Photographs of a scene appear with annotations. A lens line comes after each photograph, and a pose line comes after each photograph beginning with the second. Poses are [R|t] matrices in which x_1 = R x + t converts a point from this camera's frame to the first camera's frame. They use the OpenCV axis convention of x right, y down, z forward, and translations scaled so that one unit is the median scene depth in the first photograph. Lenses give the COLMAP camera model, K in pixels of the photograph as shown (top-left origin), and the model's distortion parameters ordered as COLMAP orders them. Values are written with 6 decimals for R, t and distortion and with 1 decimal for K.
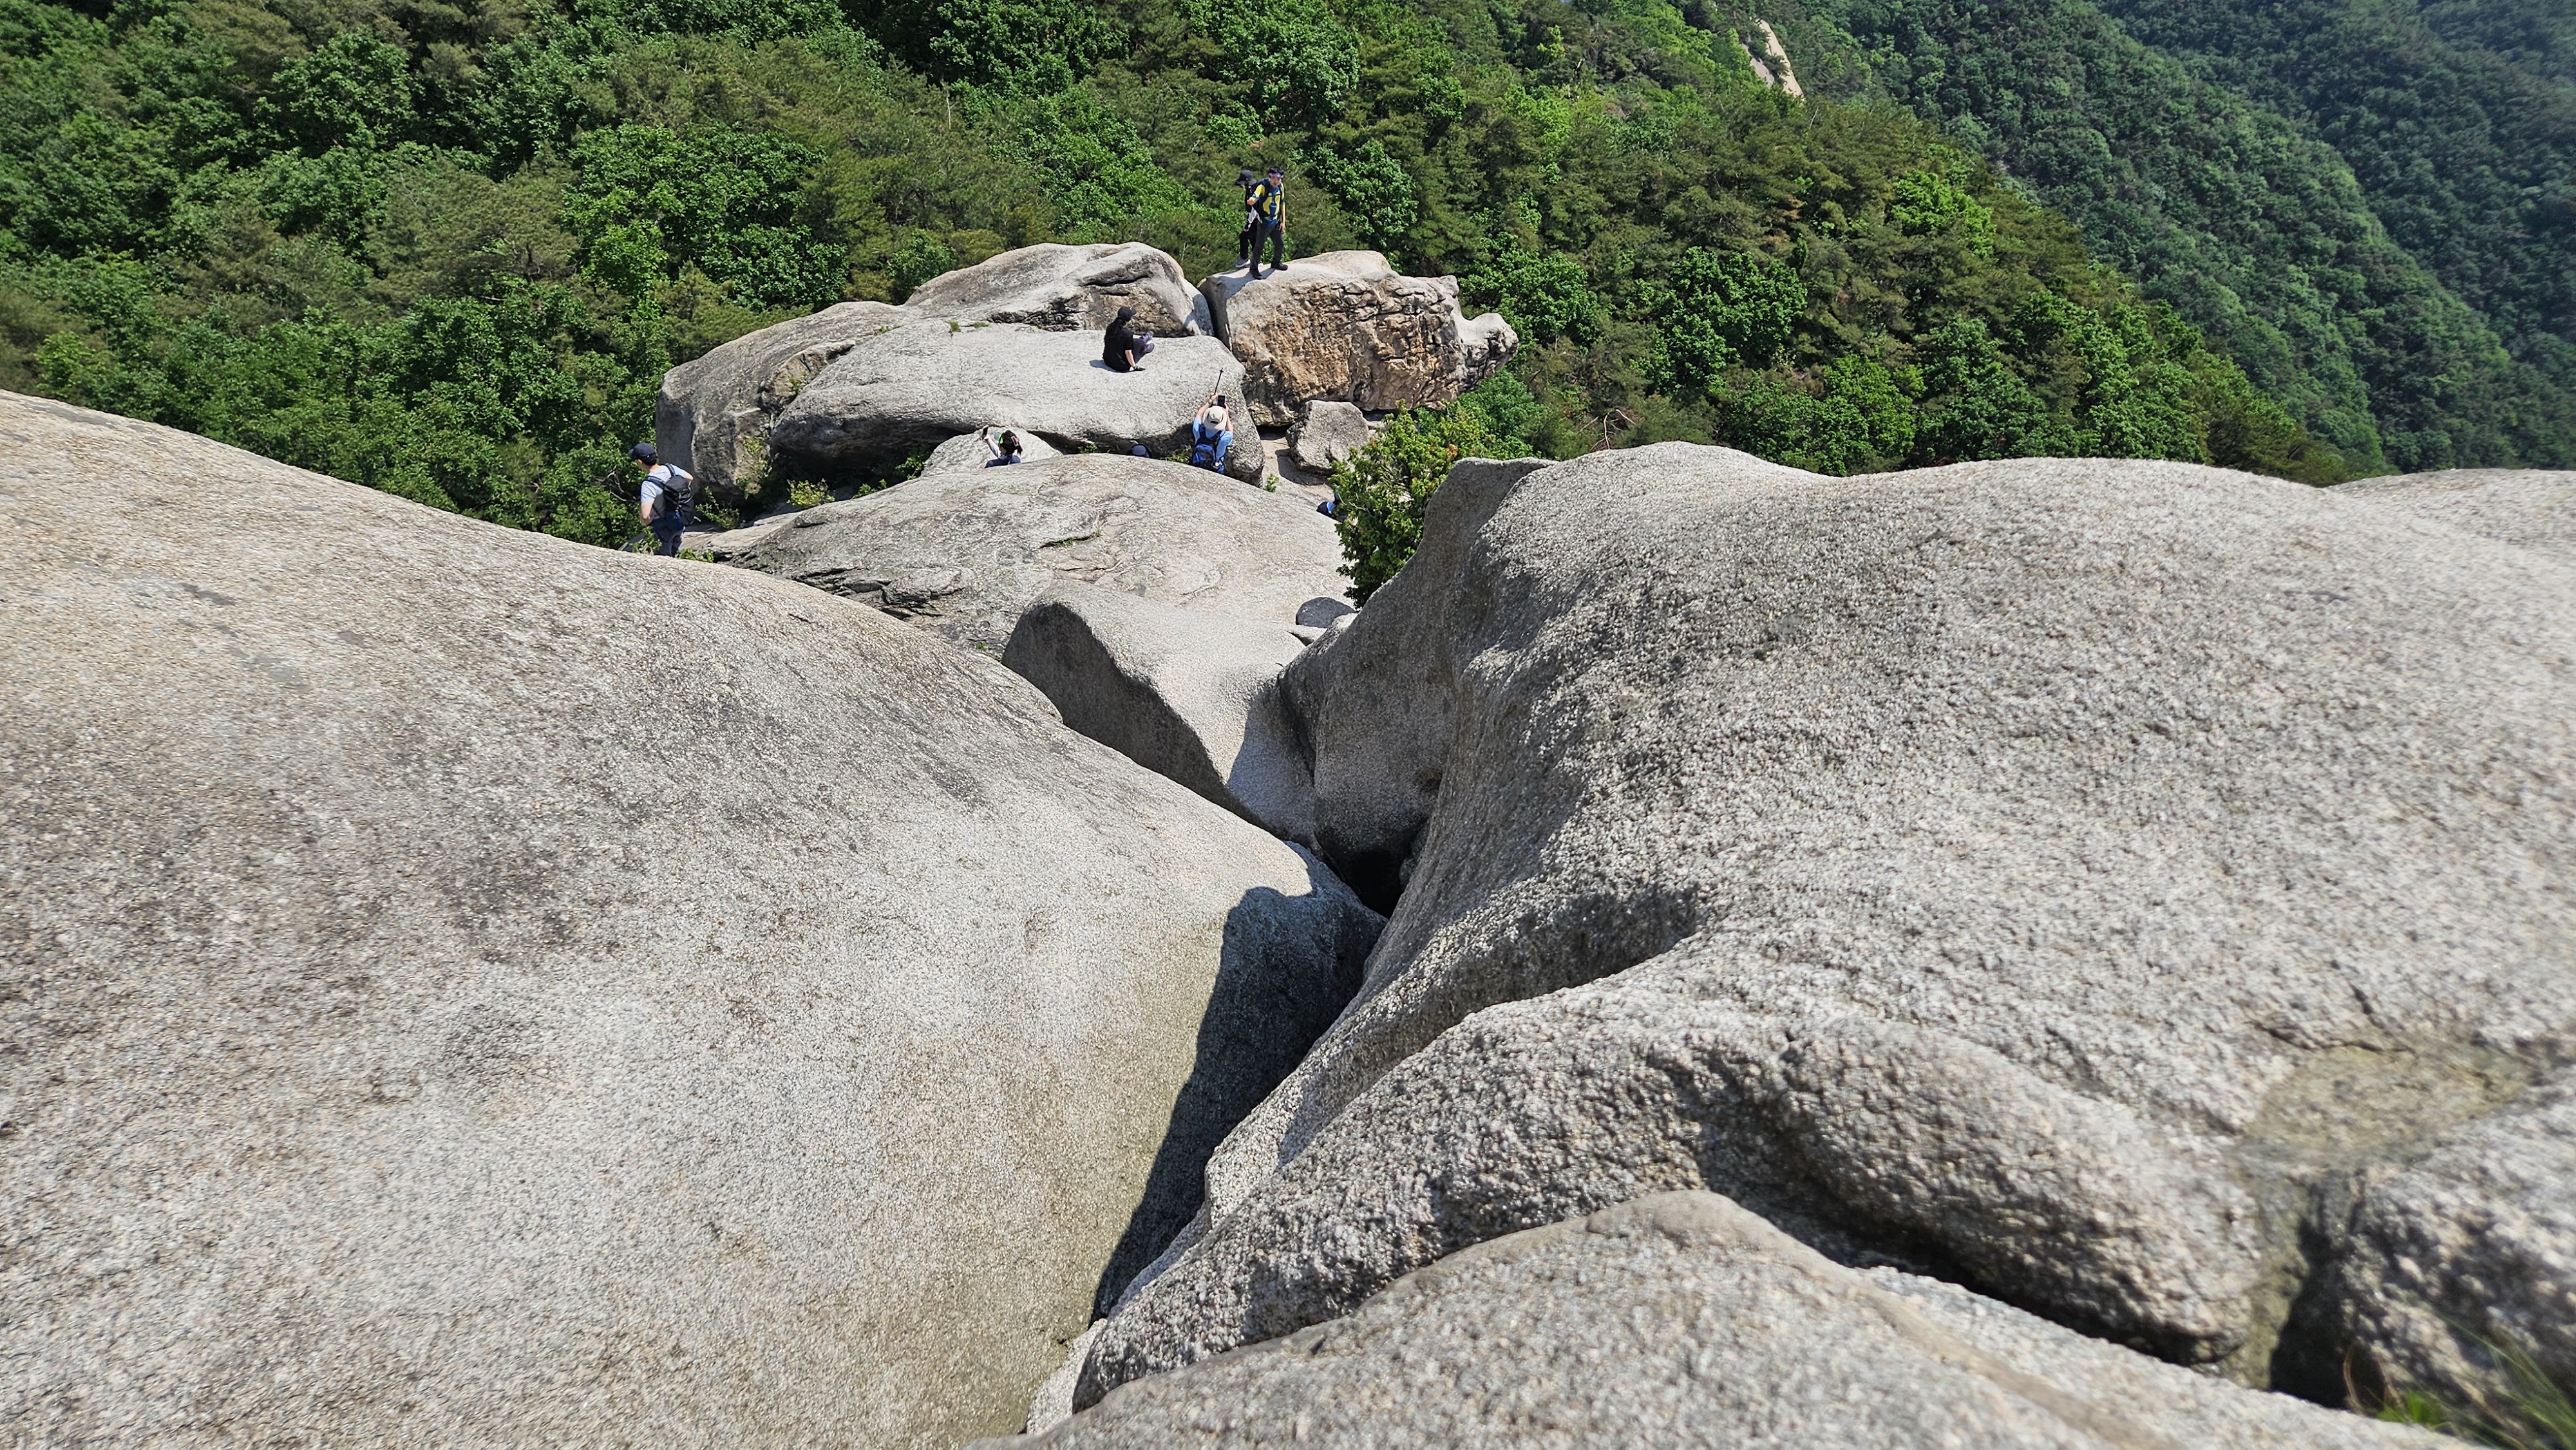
lens RADIAL K [[1701.8, 0, 1271.4], [0, 1701.8, 733.4], [0, 0, 1]] dist [0.066567, -0.046812]
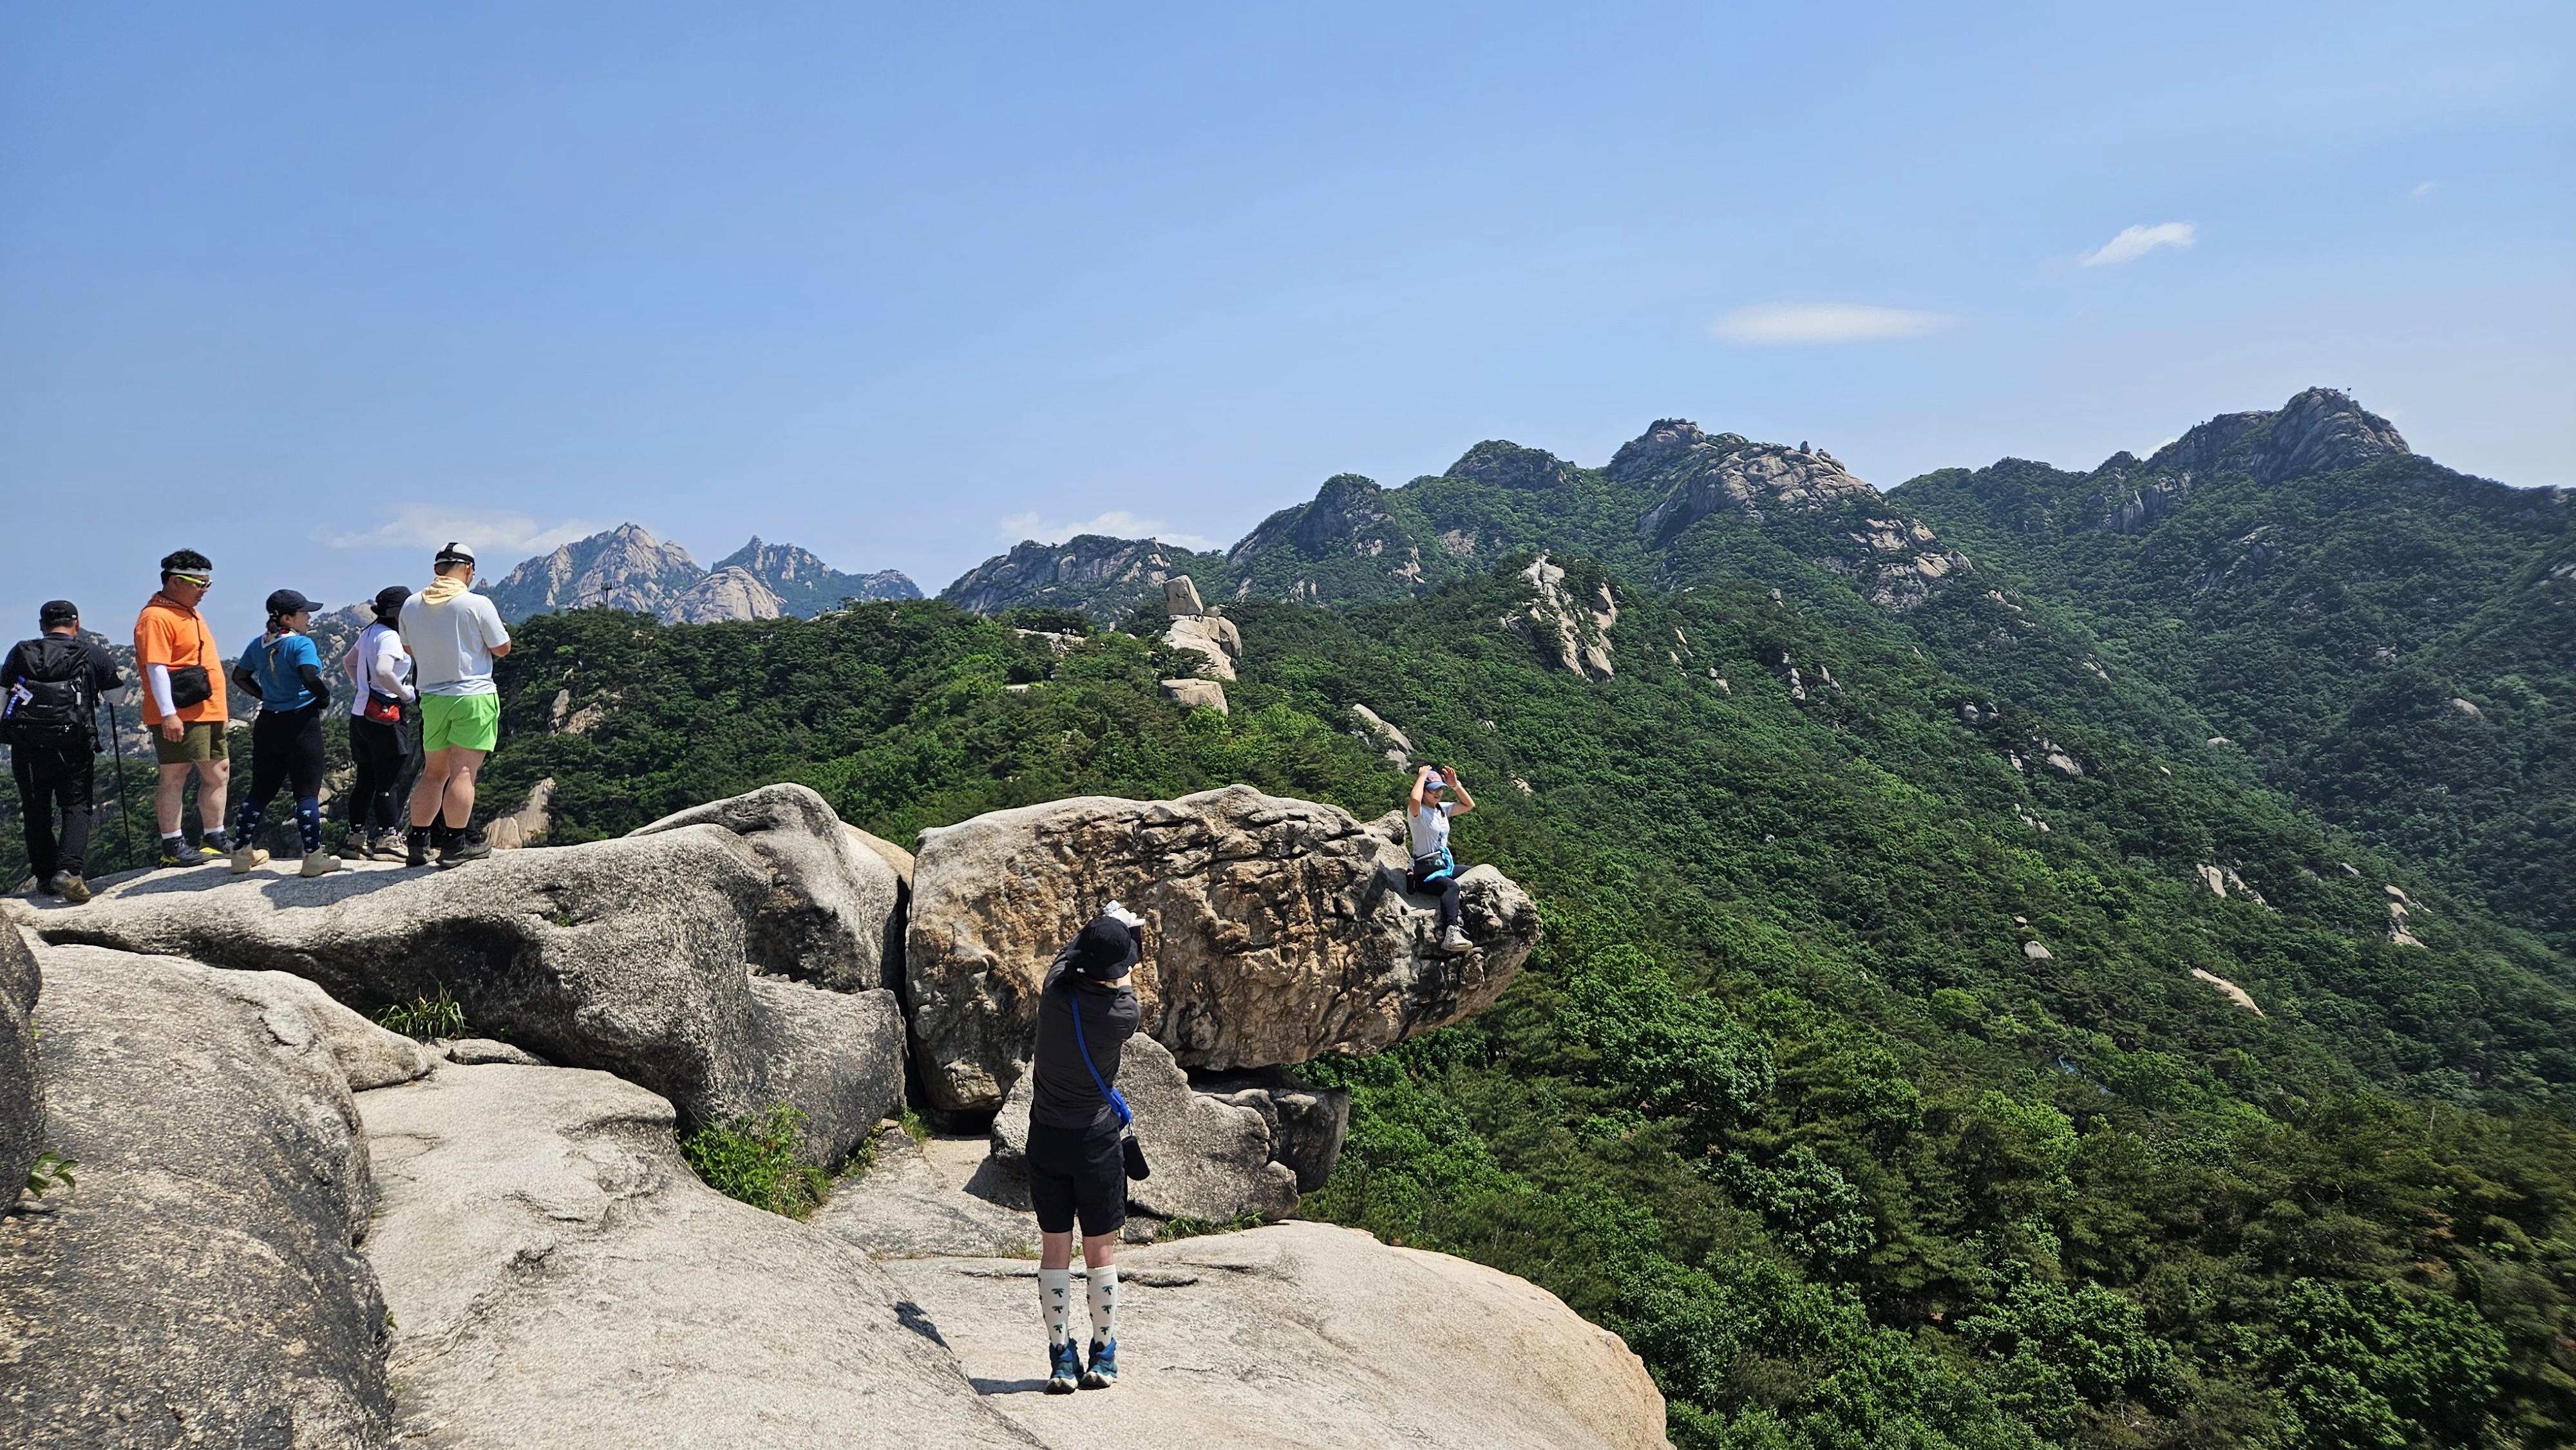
lens RADIAL K [[1701.8, 0, 1271.4], [0, 1701.8, 733.4], [0, 0, 1]] dist [0.066567, -0.046812]
pose [[0.952515, -0.137183, -0.271840, 0.066594], [-0.057872, 0.794927, -0.603939, 0.005066], [0.298943, 0.590993, 0.749240, 0.192970]]
